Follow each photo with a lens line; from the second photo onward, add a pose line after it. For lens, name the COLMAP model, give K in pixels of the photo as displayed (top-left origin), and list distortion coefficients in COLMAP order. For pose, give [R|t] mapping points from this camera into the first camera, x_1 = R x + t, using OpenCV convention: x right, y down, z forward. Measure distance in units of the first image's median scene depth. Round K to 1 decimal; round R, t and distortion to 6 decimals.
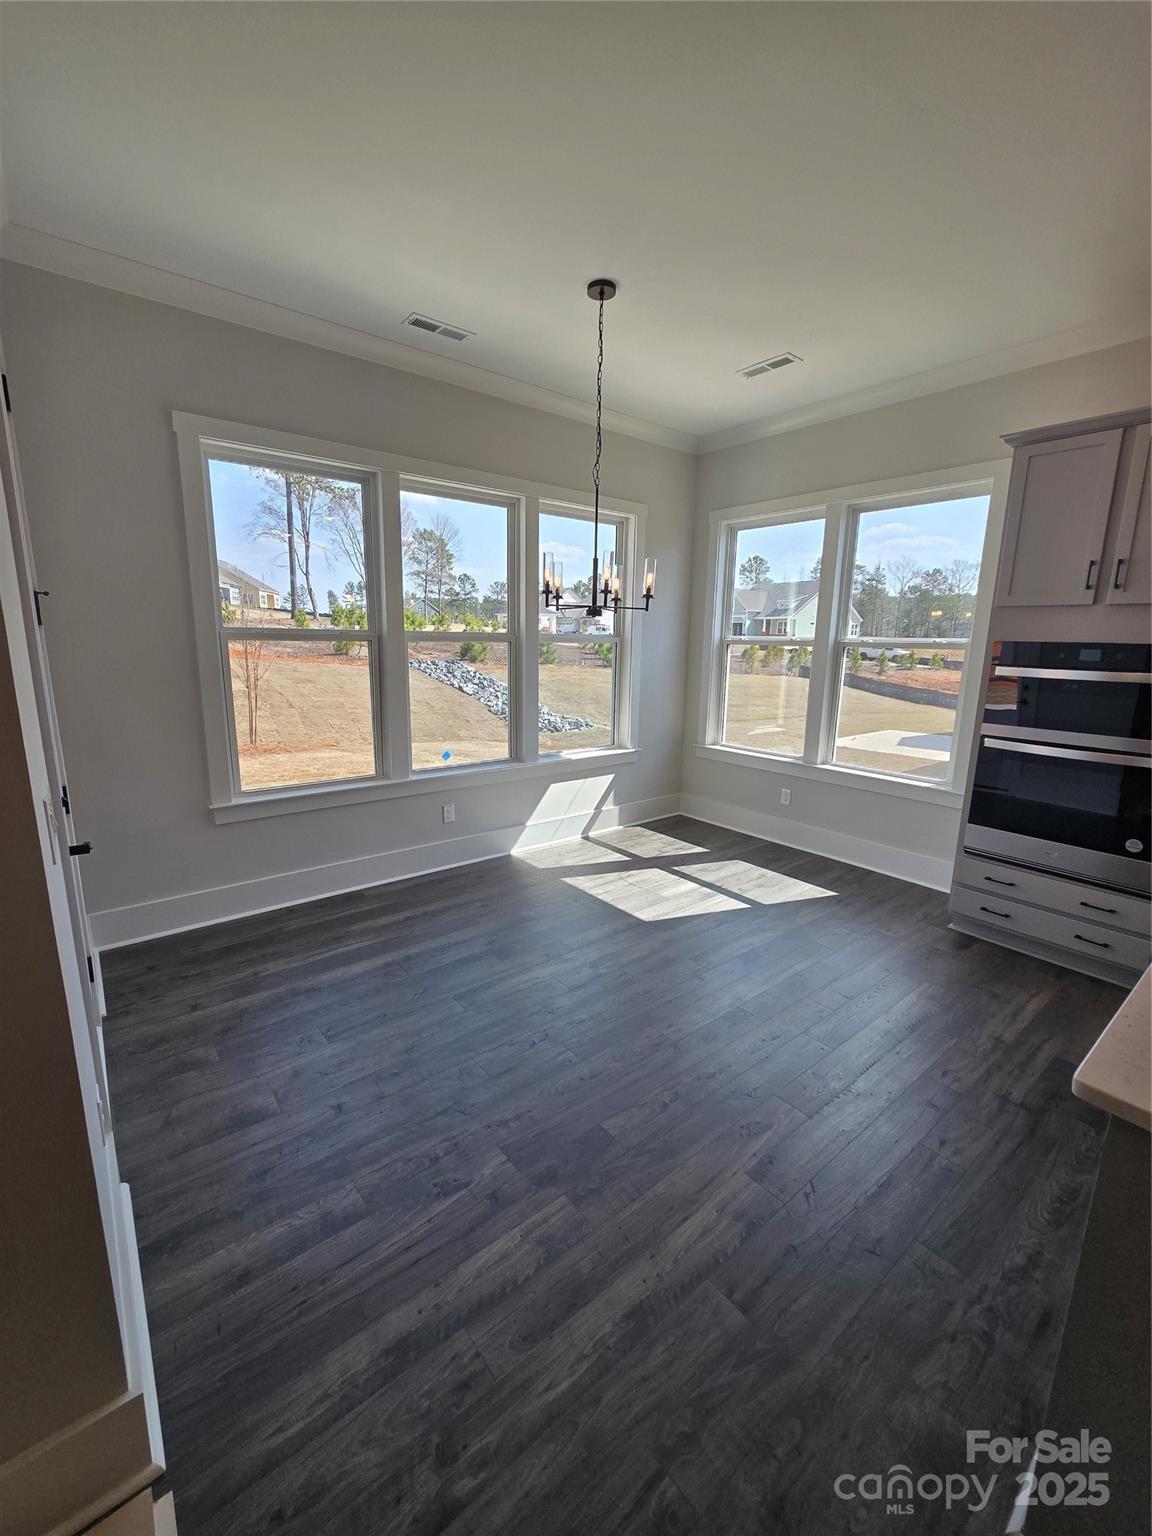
lens RADIAL K [[633.4, 0, 576.0], [0, 633.4, 768.0], [0, 0, 1]] dist [0.001260, 0.000155]
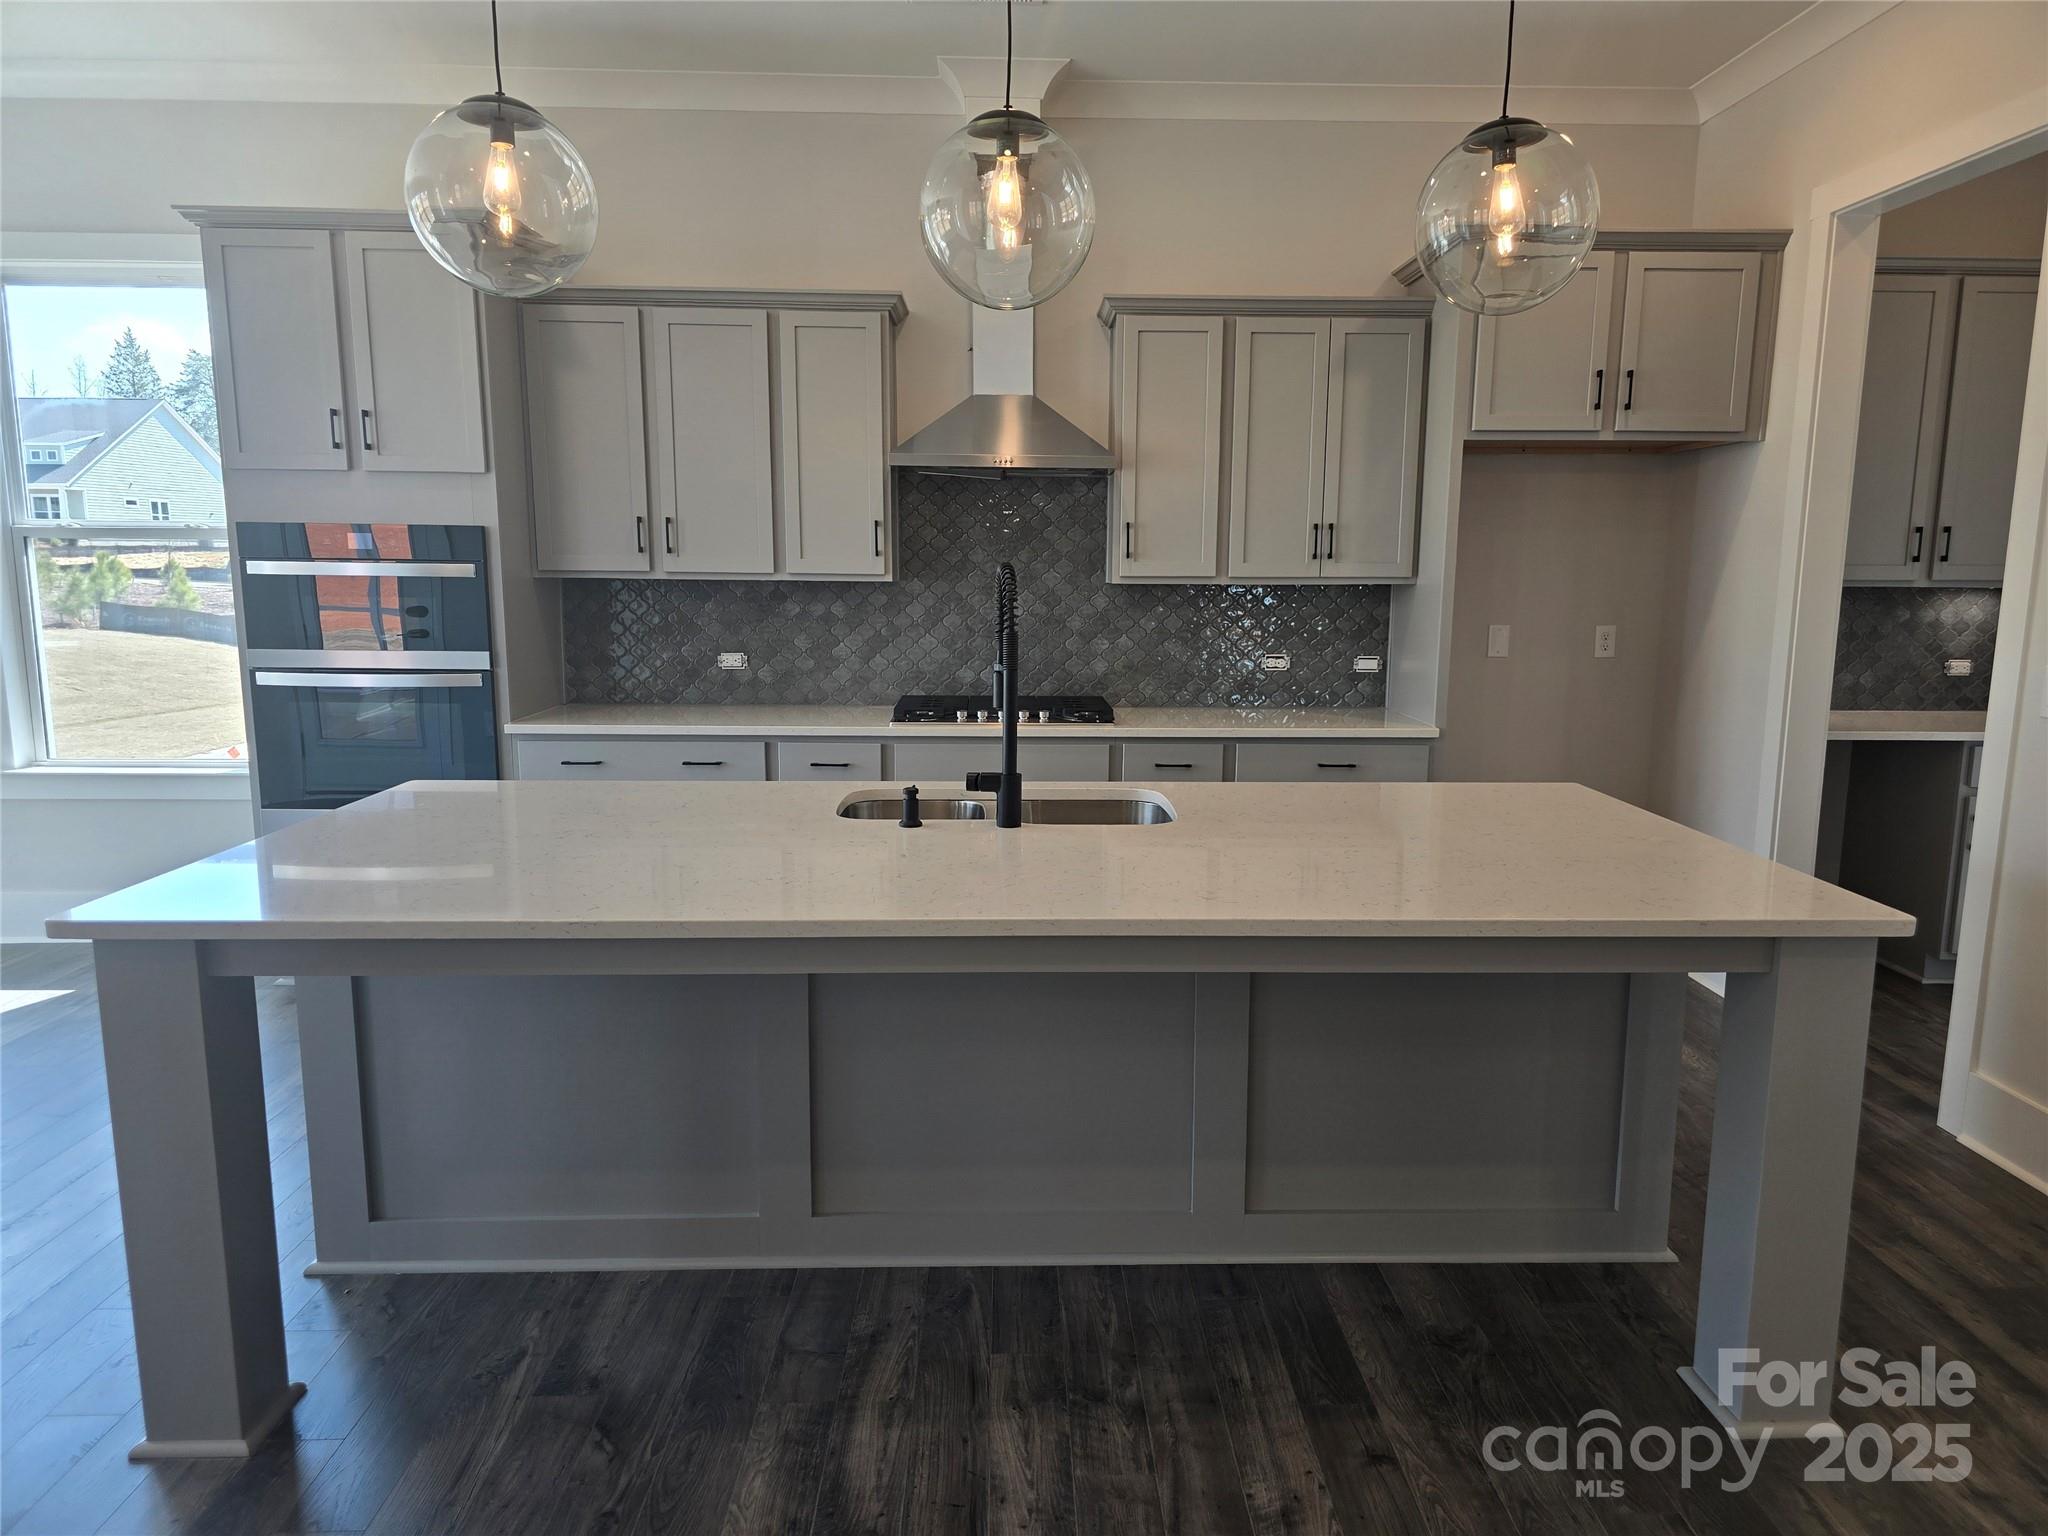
lens RADIAL K [[1366.7, 0, 1024.0], [0, 1366.7, 768.0], [0, 0, 1]] dist [0.009353, 0.003272]
pose [[0.603492, -0.143500, 0.784350, 0.010325], [0.169861, 0.984230, 0.049375, 0.112559], [-0.779066, 0.103433, 0.618351, -0.458893]]
